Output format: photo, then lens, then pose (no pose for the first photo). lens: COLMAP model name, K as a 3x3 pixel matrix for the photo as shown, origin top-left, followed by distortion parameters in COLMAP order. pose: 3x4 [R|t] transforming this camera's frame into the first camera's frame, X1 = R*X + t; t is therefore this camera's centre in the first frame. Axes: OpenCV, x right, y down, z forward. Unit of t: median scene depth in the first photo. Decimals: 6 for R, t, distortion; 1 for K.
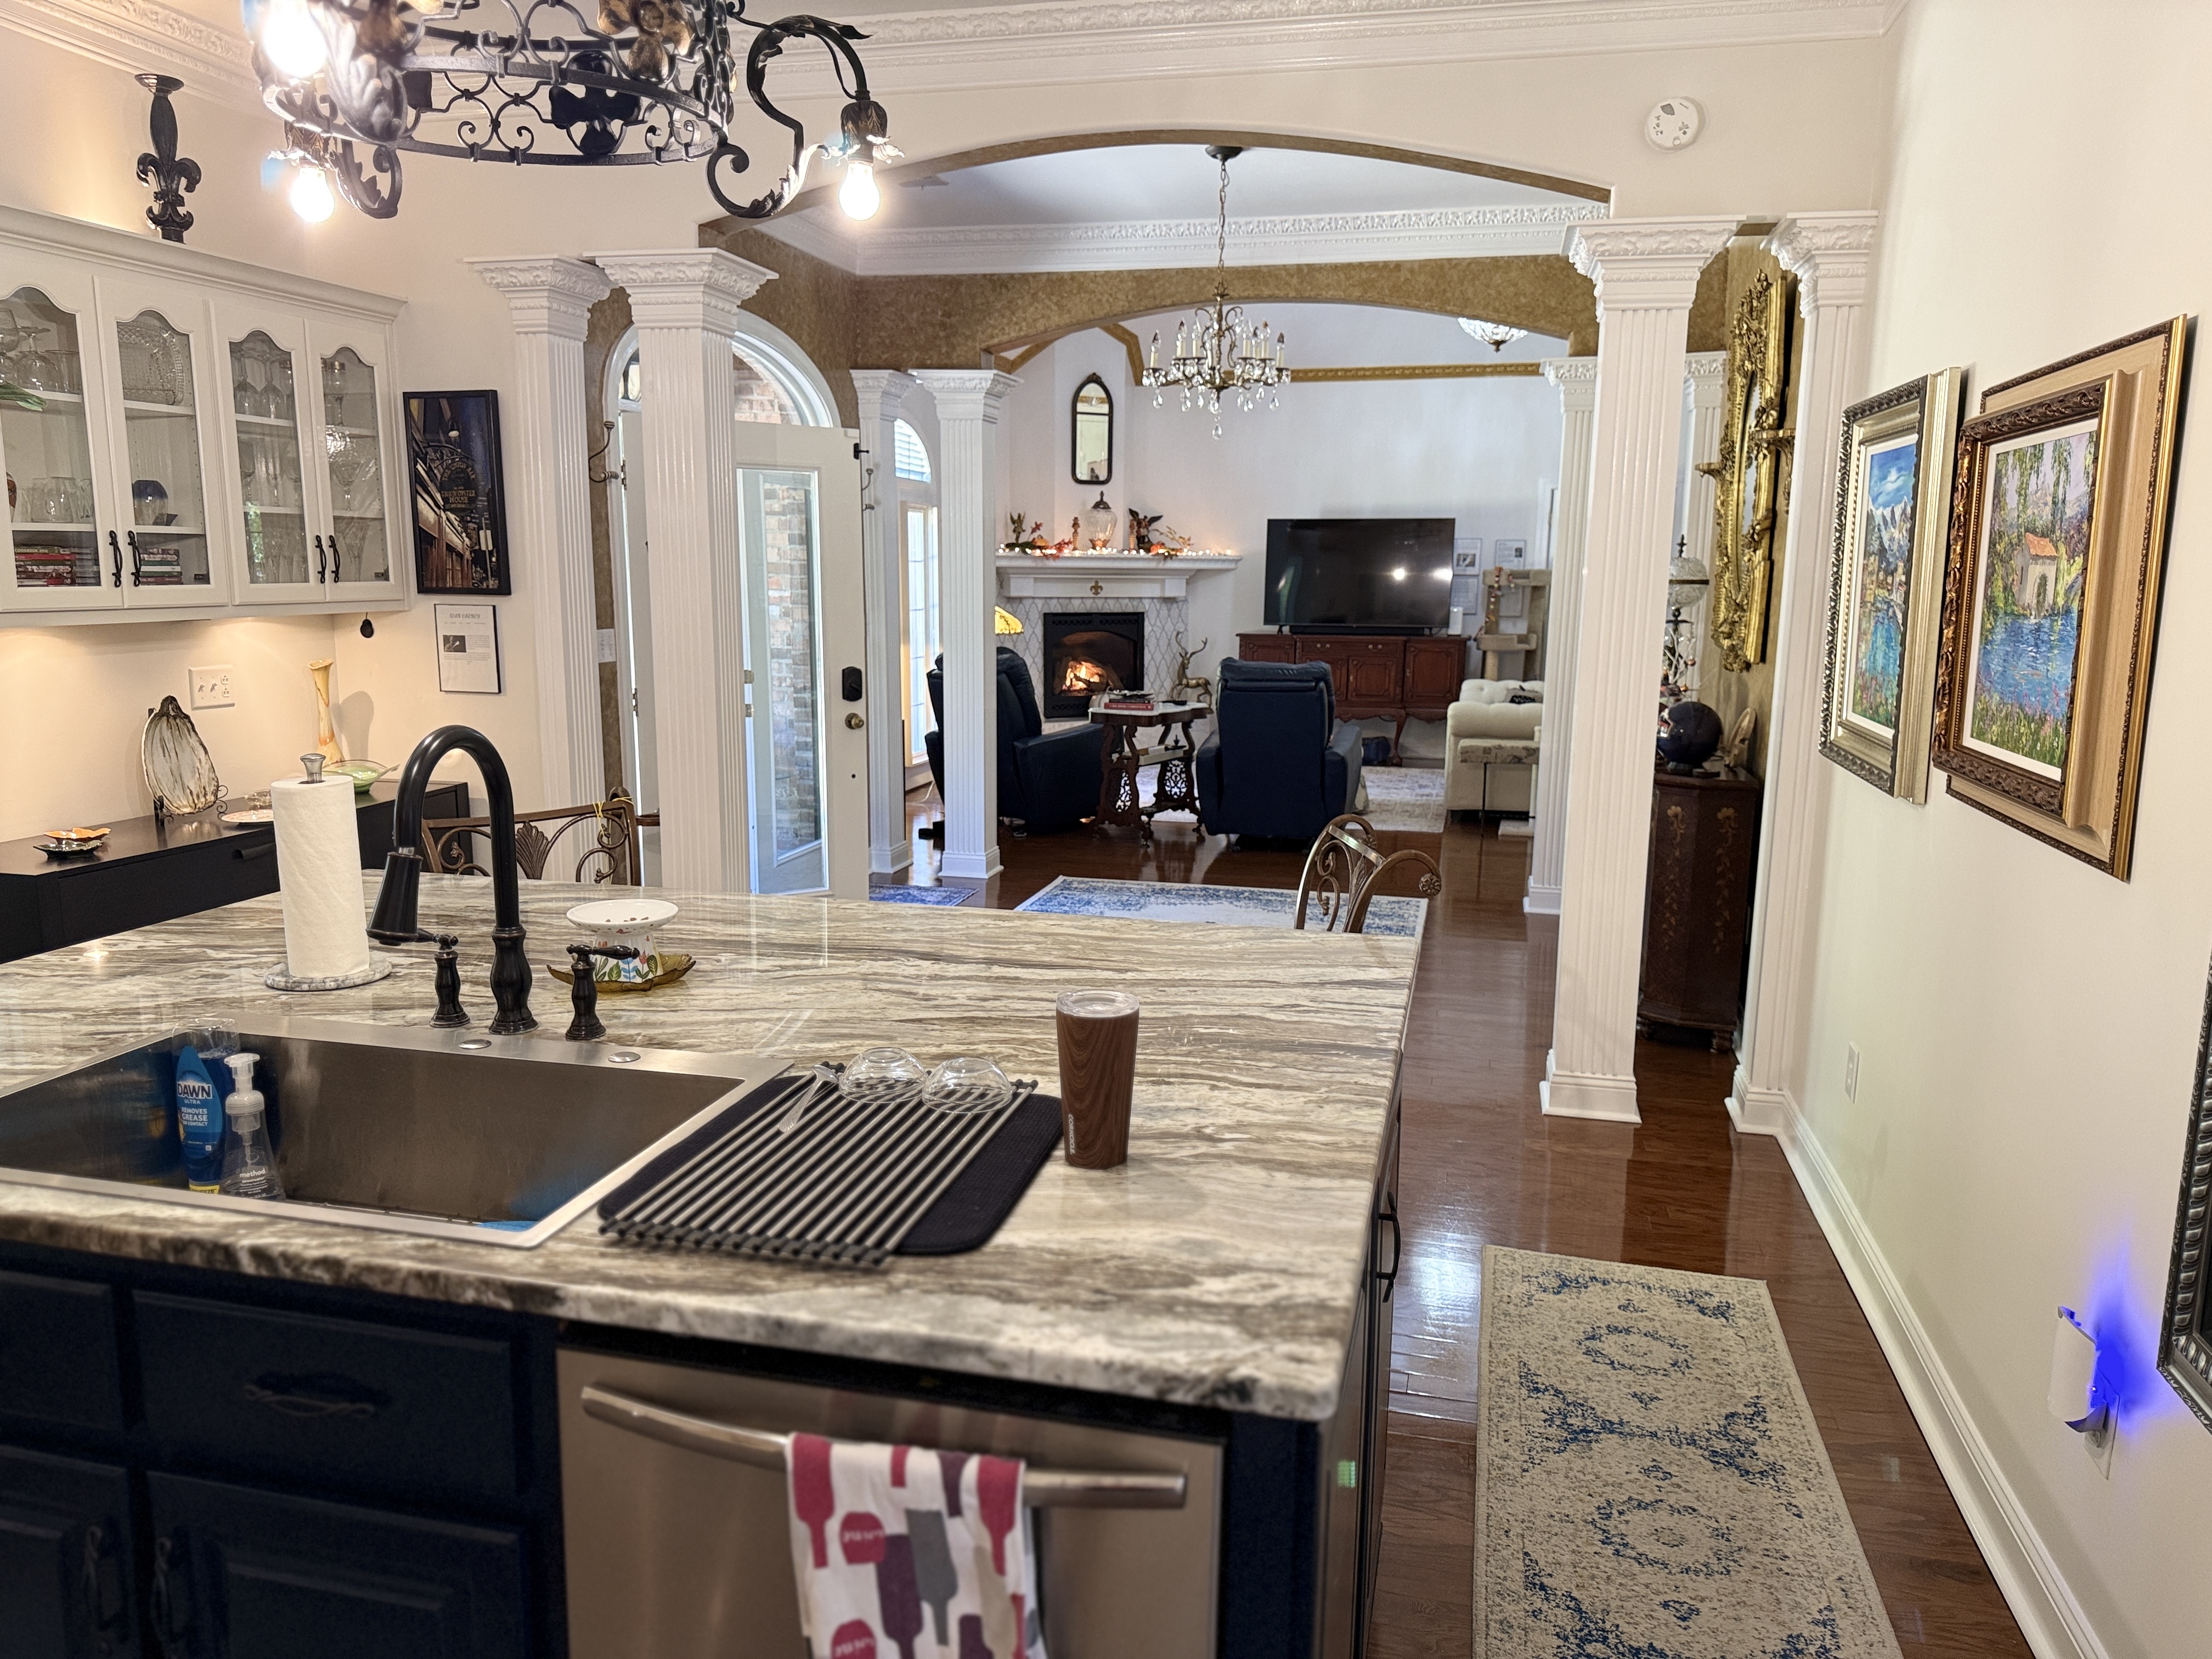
lens RADIAL K [[1562.2, 0, 1110.6], [0, 1562.2, 829.3], [0, 0, 1]] dist [0.046167, -0.046501]
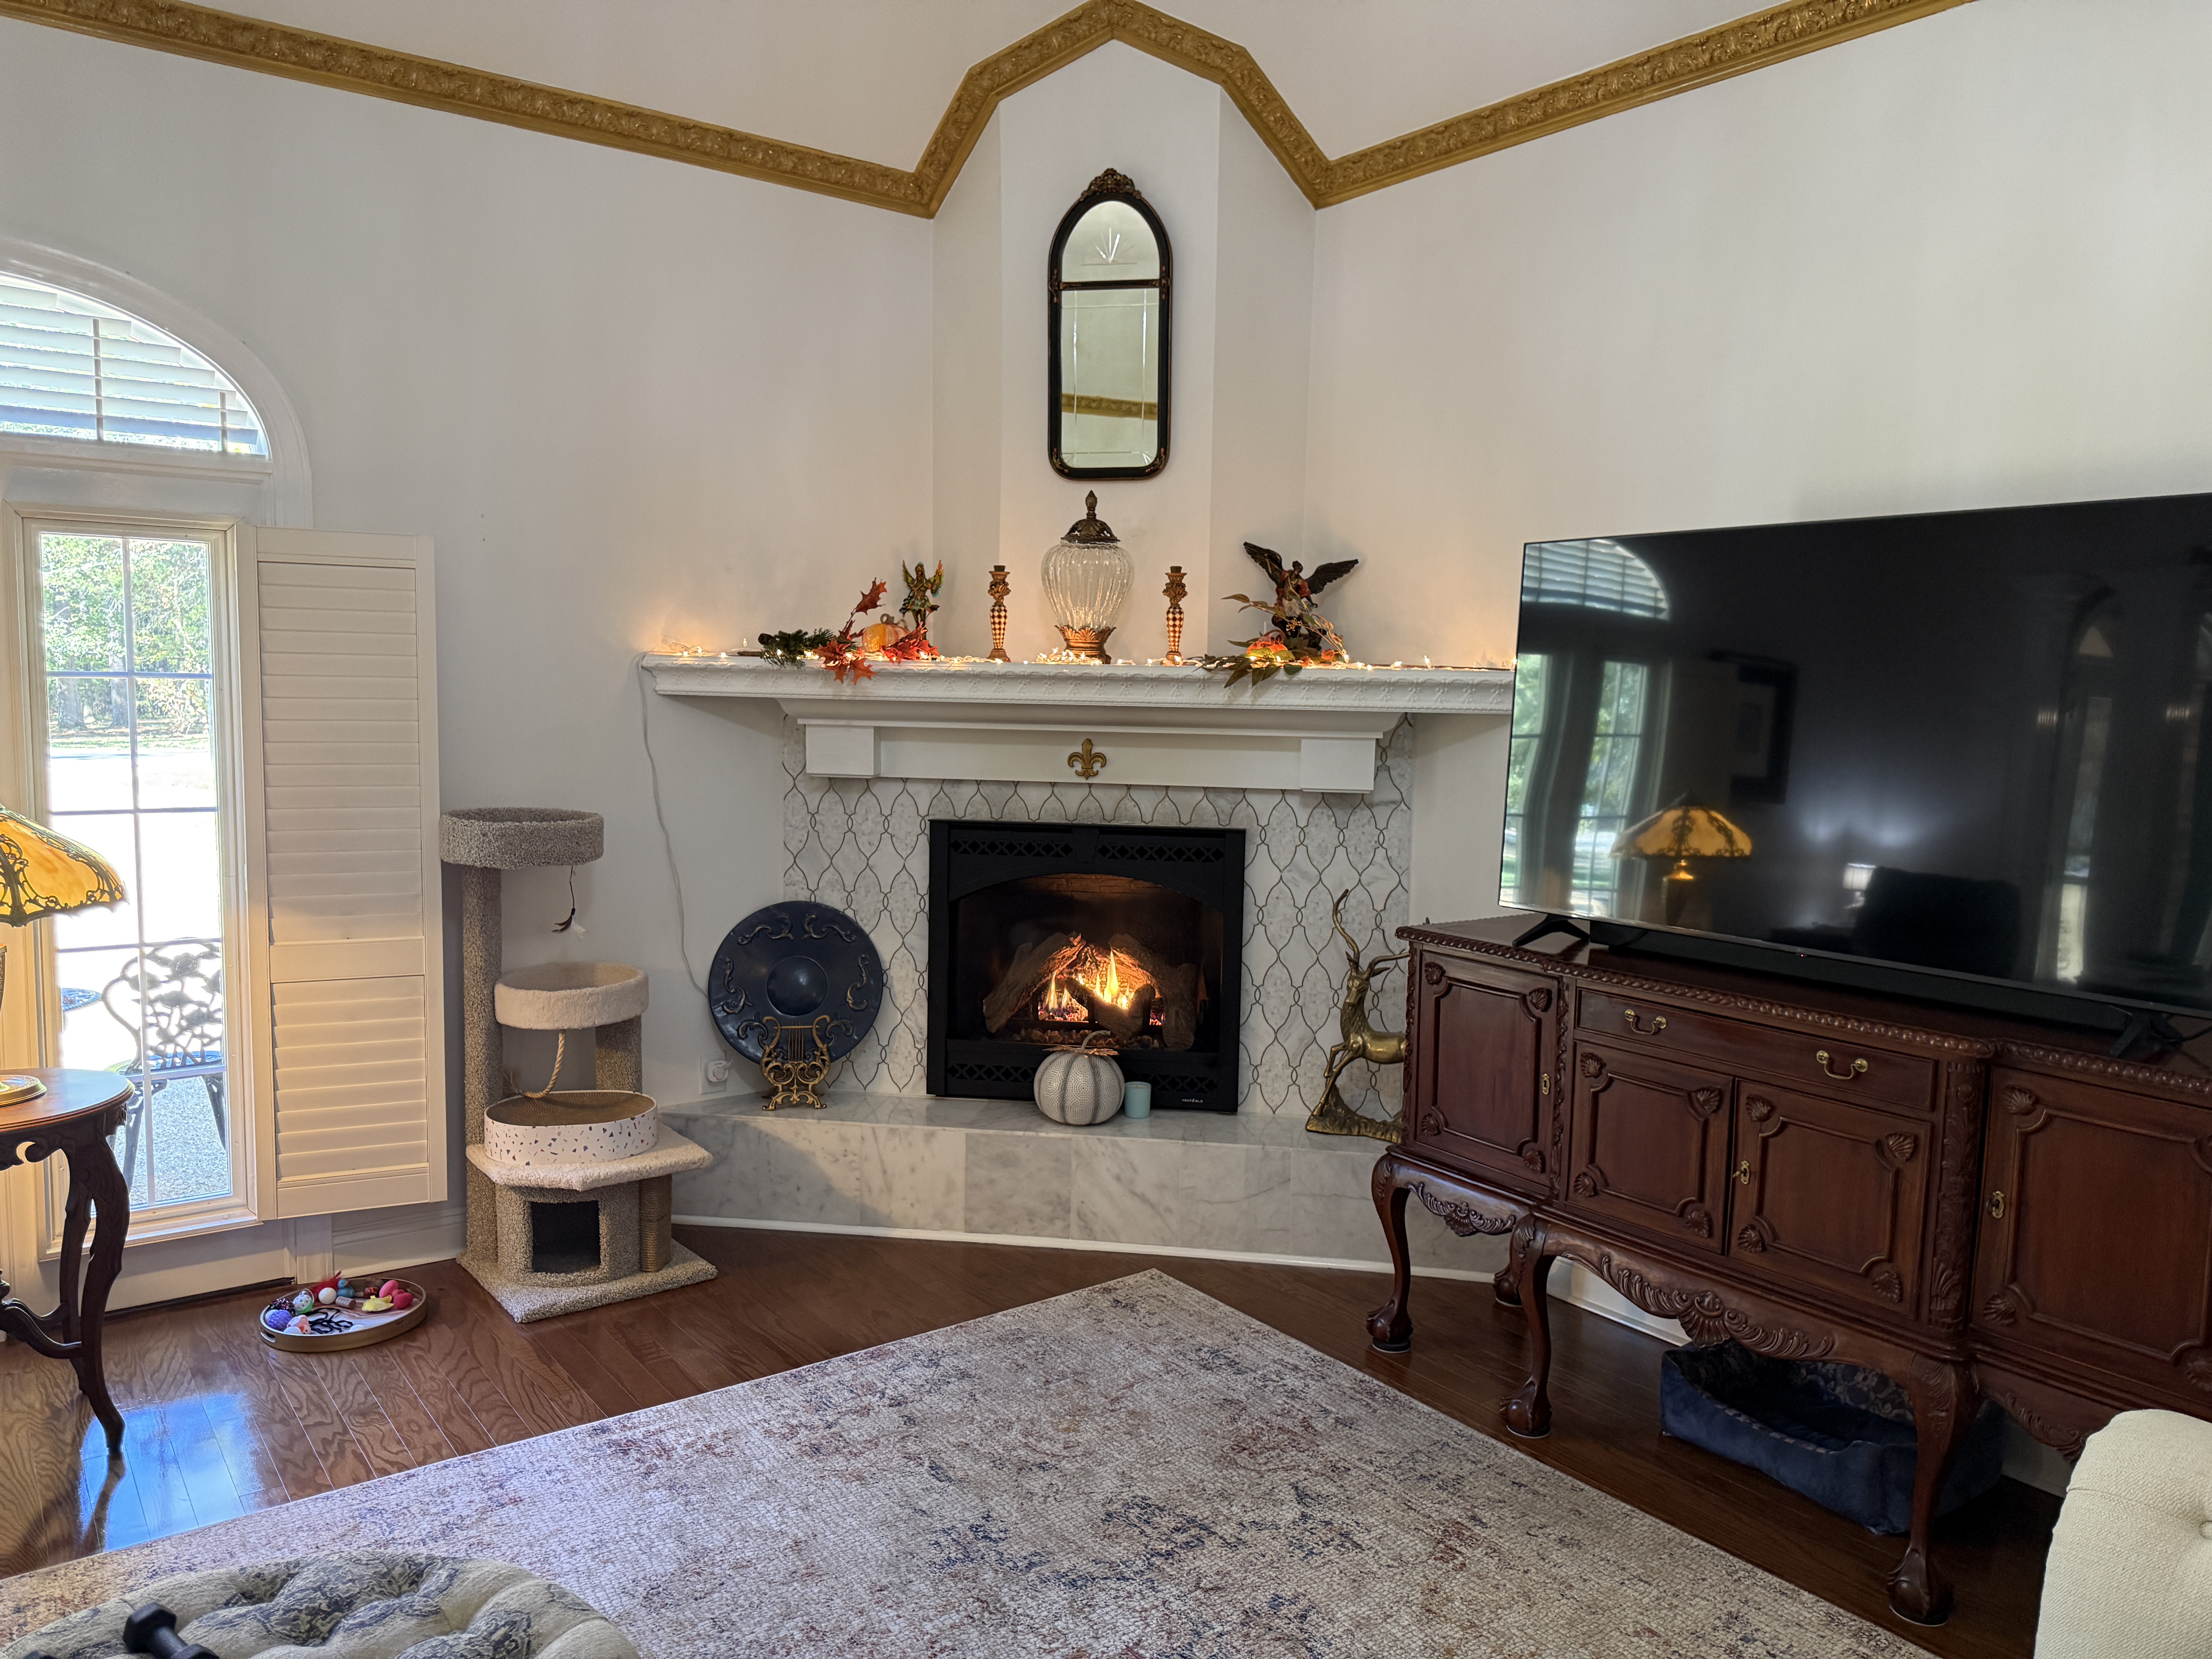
lens RADIAL K [[1562.2, 0, 1103.3], [0, 1562.2, 833.0], [0, 0, 1]] dist [0.046167, -0.046501]
pose [[0.776211, 0.073421, -0.626183, 0.220293], [-0.118013, 0.992562, -0.029909, -0.125533], [0.619329, 0.097113, 0.779102, 0.713701]]
